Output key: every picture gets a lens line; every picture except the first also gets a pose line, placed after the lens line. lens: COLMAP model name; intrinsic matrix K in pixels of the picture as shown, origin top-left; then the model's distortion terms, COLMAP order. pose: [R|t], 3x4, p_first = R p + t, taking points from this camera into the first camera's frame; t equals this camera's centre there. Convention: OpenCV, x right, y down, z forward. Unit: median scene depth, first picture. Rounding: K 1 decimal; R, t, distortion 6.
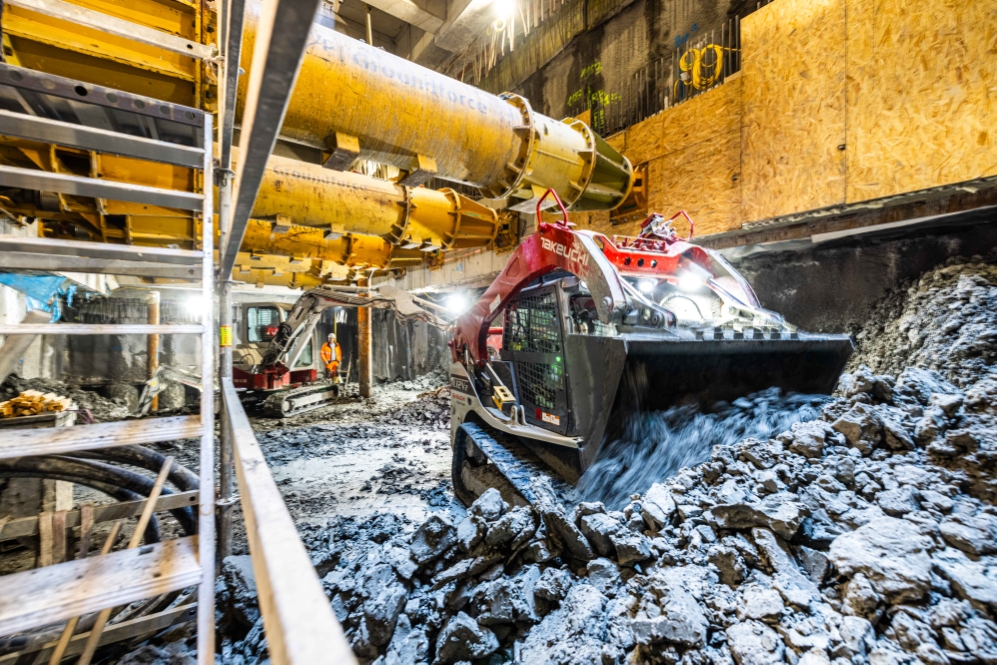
lens RADIAL K [[415.6, 0, 471.7], [0, 415.6, 332.5], [0, 0, 1]] dist [0.000178, -0.000278]
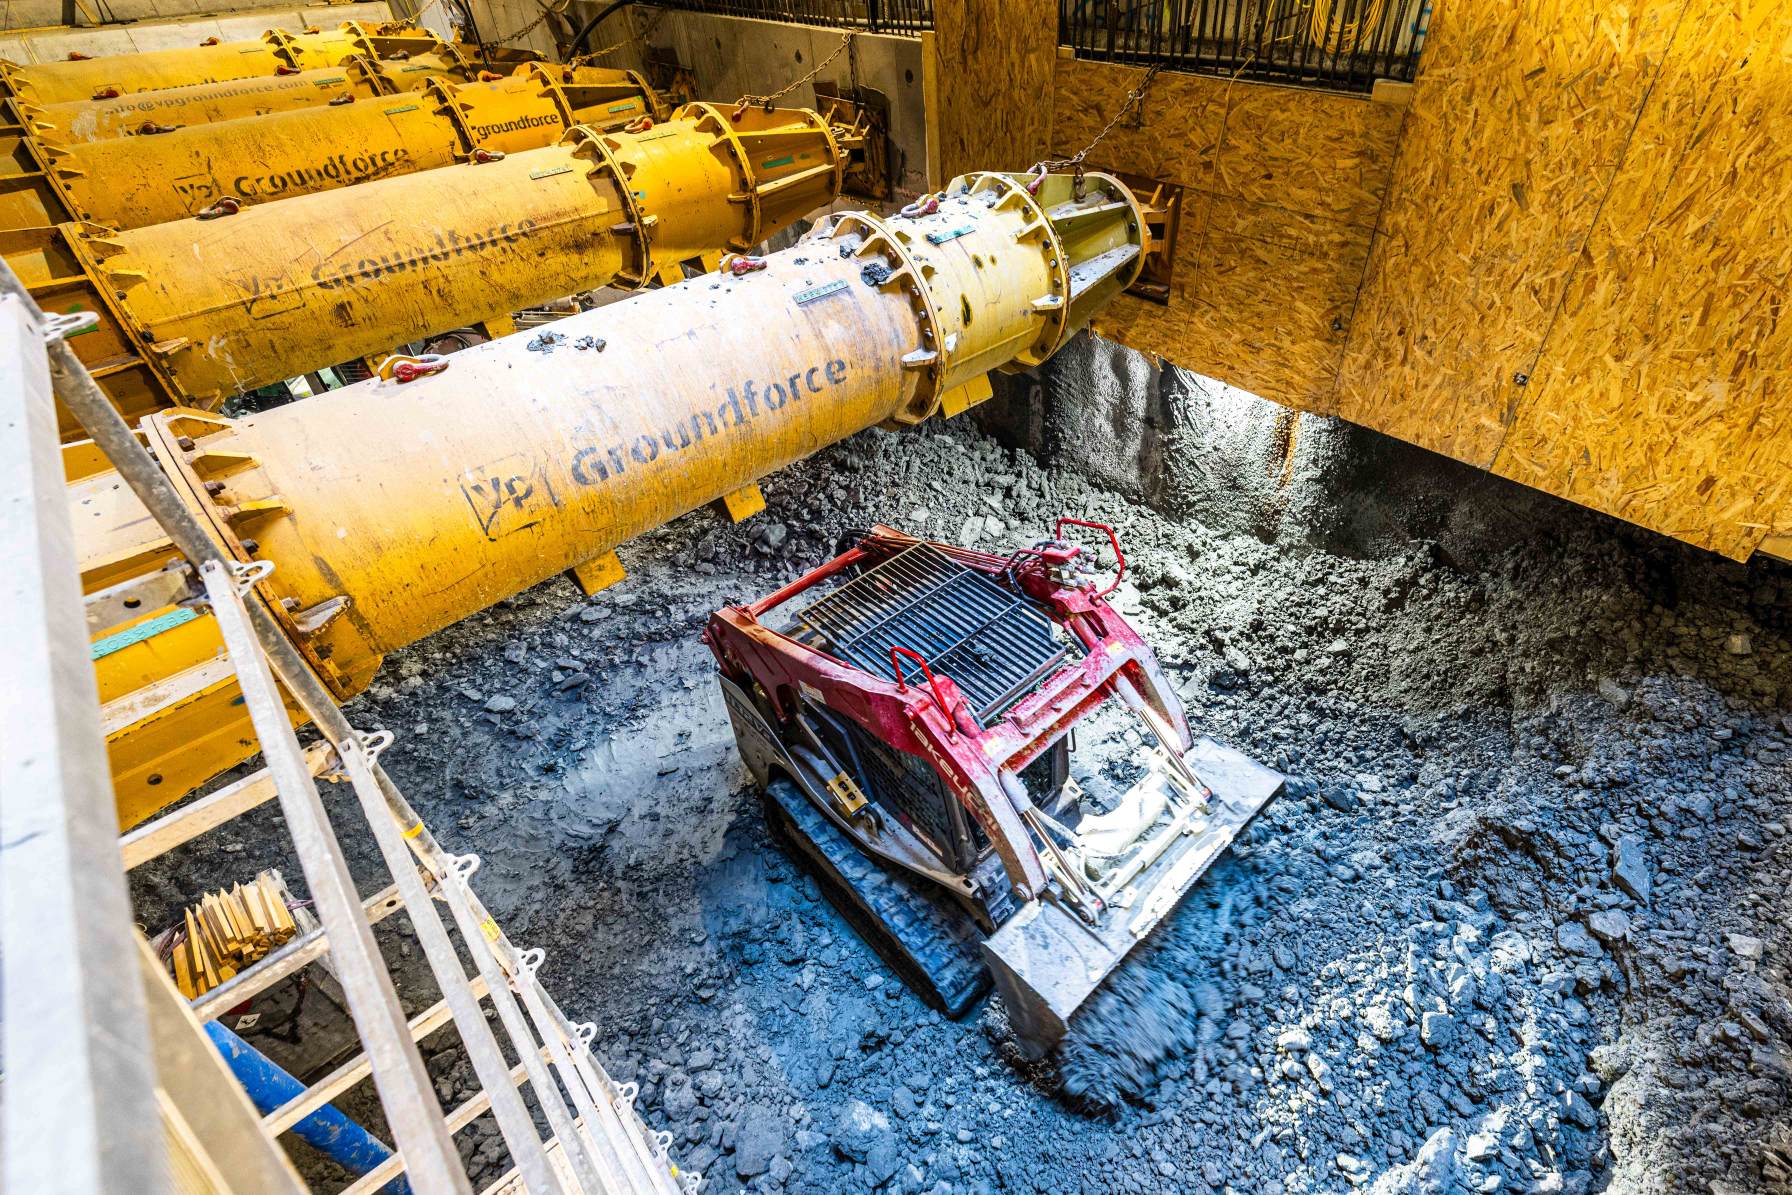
lens RADIAL K [[824.6, 0, 896.0], [0, 824.6, 597.5], [0, 0, 1]] dist [0.000050, 0.000071]
pose [[0.985686, -0.157801, 0.059354, -0.003316], [0.087120, 0.778143, 0.622016, -0.948034], [-0.144340, -0.607941, 0.780752, 0.122150]]
